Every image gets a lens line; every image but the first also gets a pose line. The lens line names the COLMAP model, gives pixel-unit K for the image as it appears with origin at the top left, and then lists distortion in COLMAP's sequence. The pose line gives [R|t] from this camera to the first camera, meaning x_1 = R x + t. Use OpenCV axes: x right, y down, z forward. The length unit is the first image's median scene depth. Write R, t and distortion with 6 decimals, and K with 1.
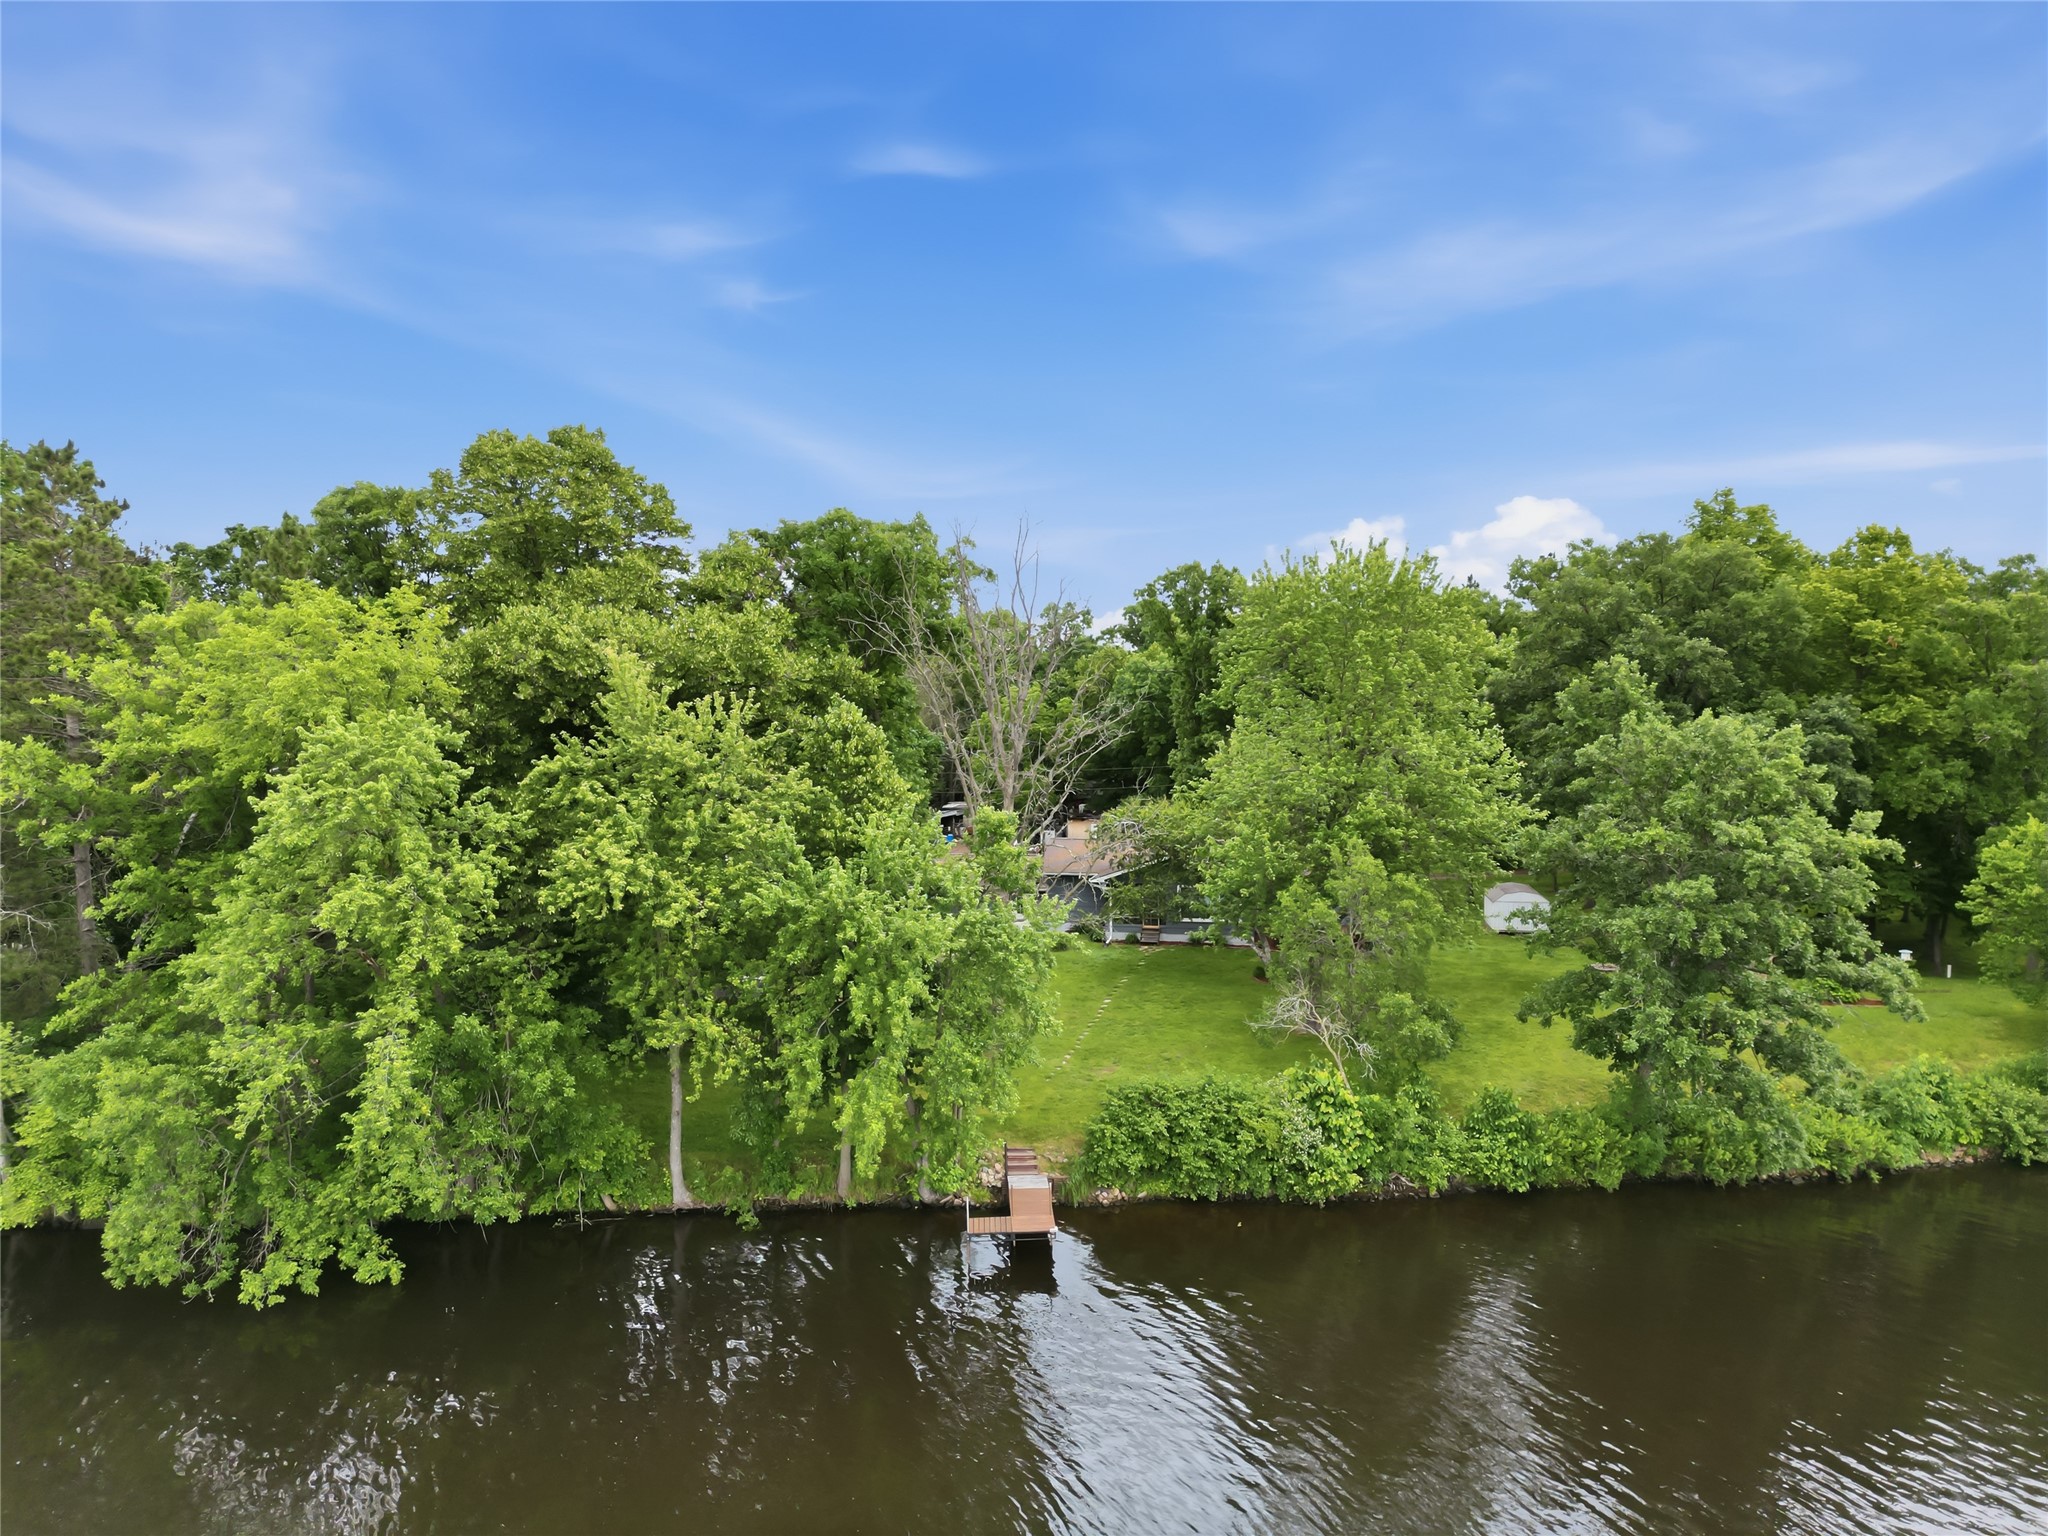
lens RADIAL K [[1420.0, 0, 1019.2], [0, 1420.0, 752.5], [0, 0, 1]] dist [0.041386, -0.032345]
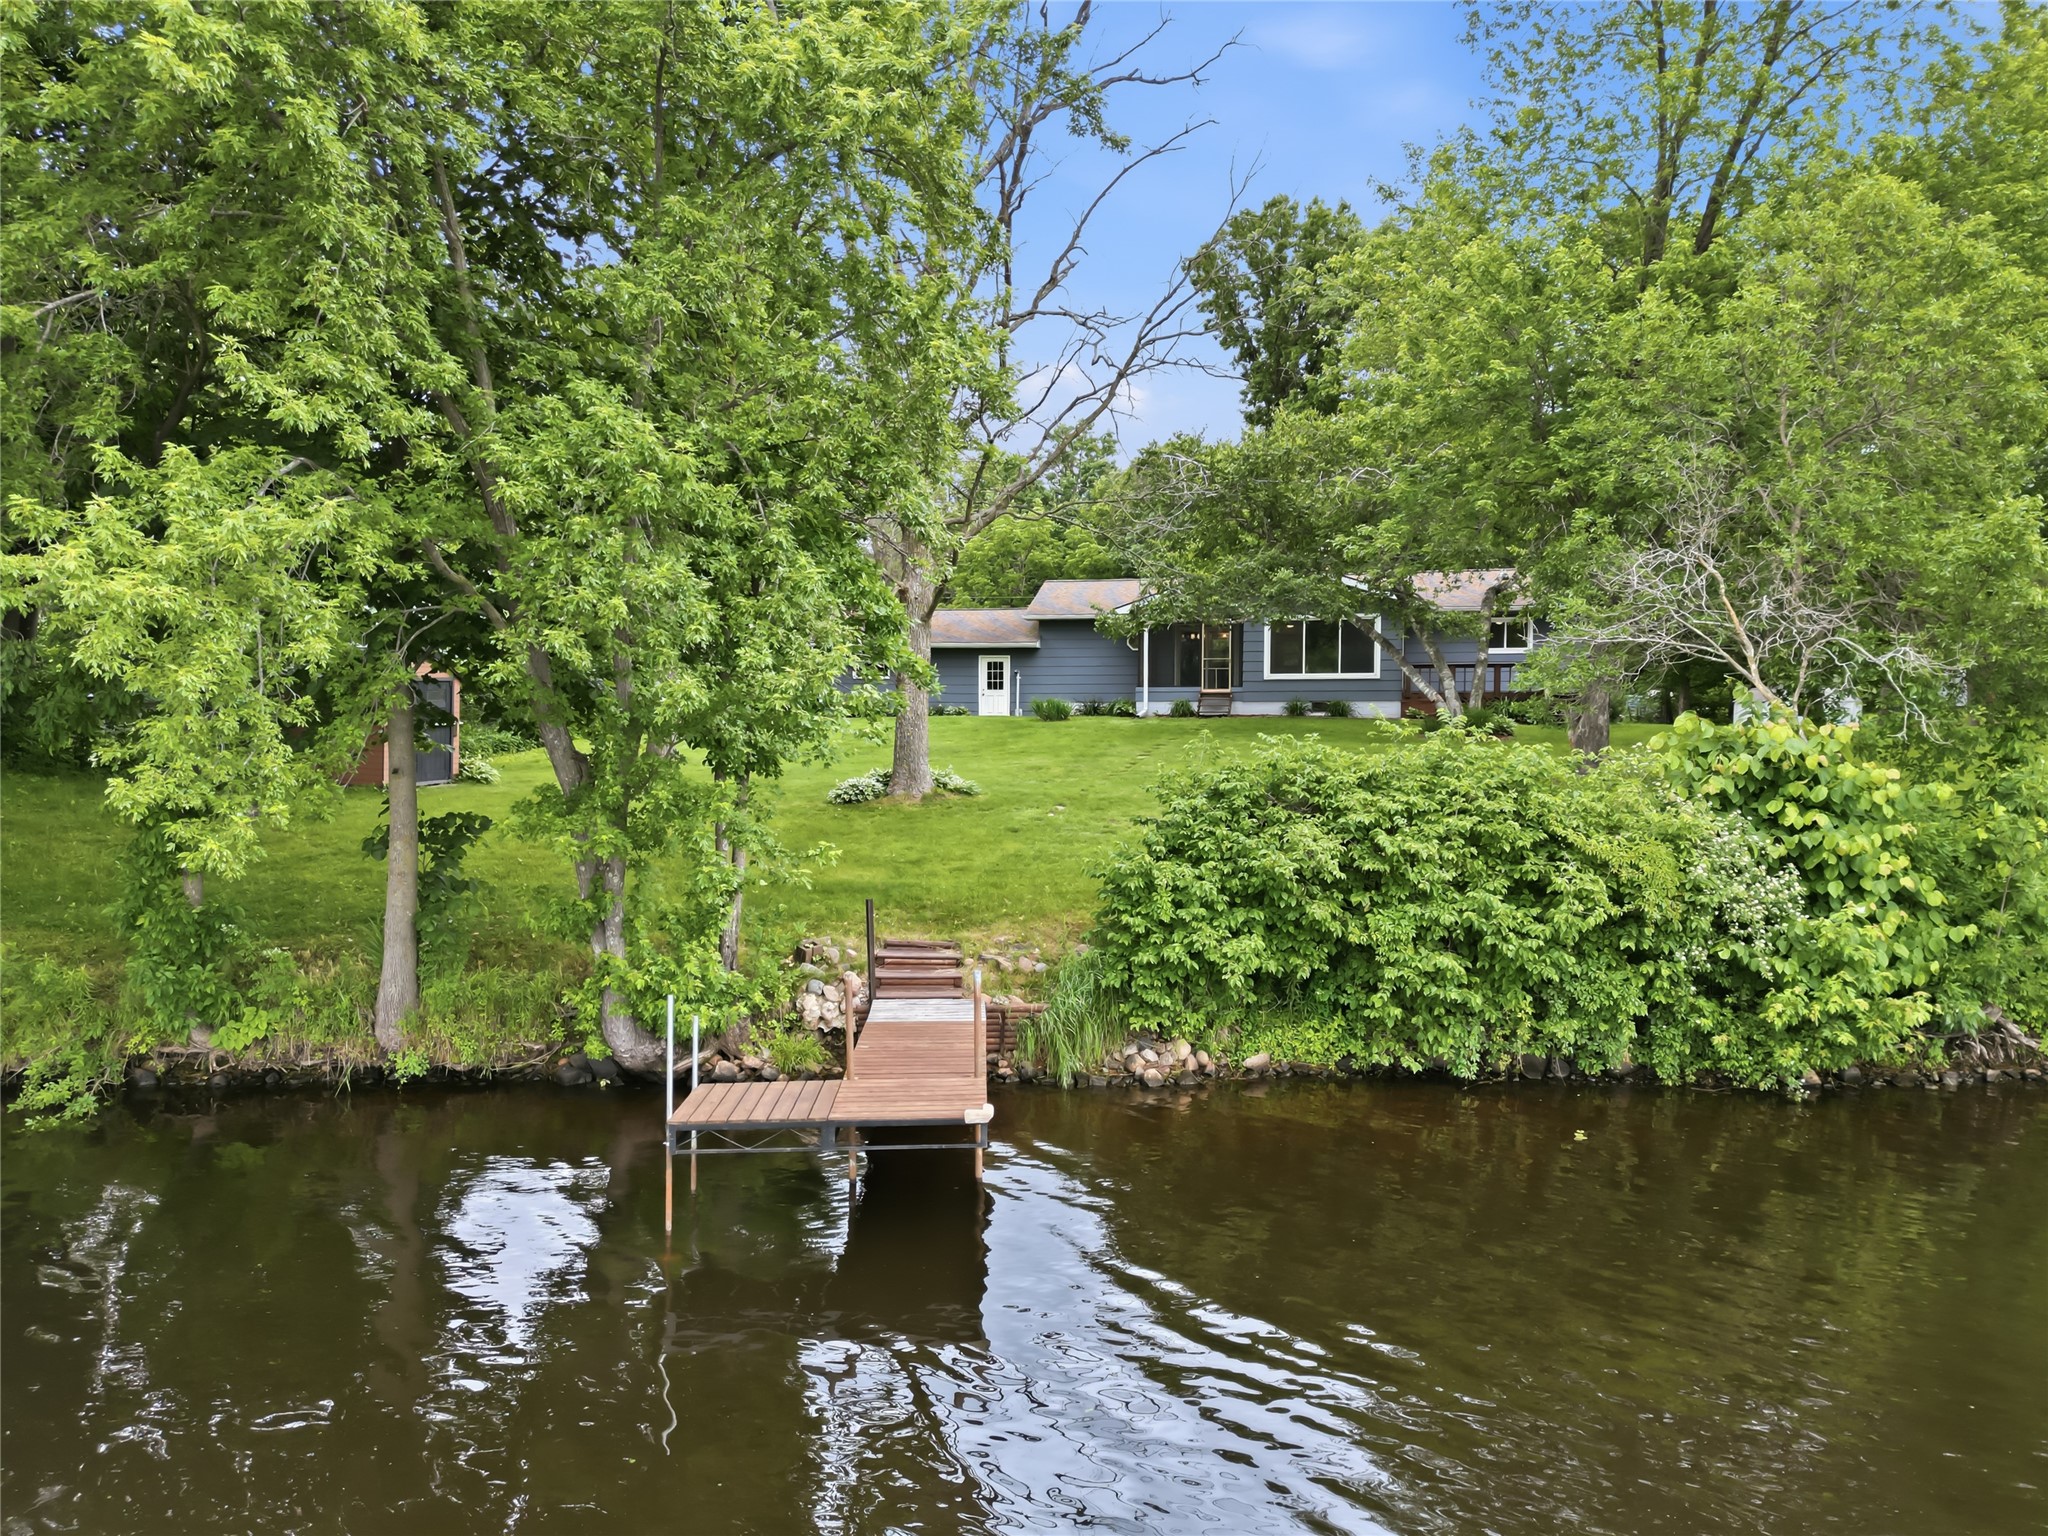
lens RADIAL K [[1420.0, 0, 1026.8], [0, 1420.0, 782.2], [0, 0, 1]] dist [0.041386, -0.032345]
pose [[0.999852, 0.016204, -0.005760, 0.031211], [-0.016126, 0.999782, 0.013249, 0.241531], [0.005973, -0.013154, 0.999896, 0.659667]]
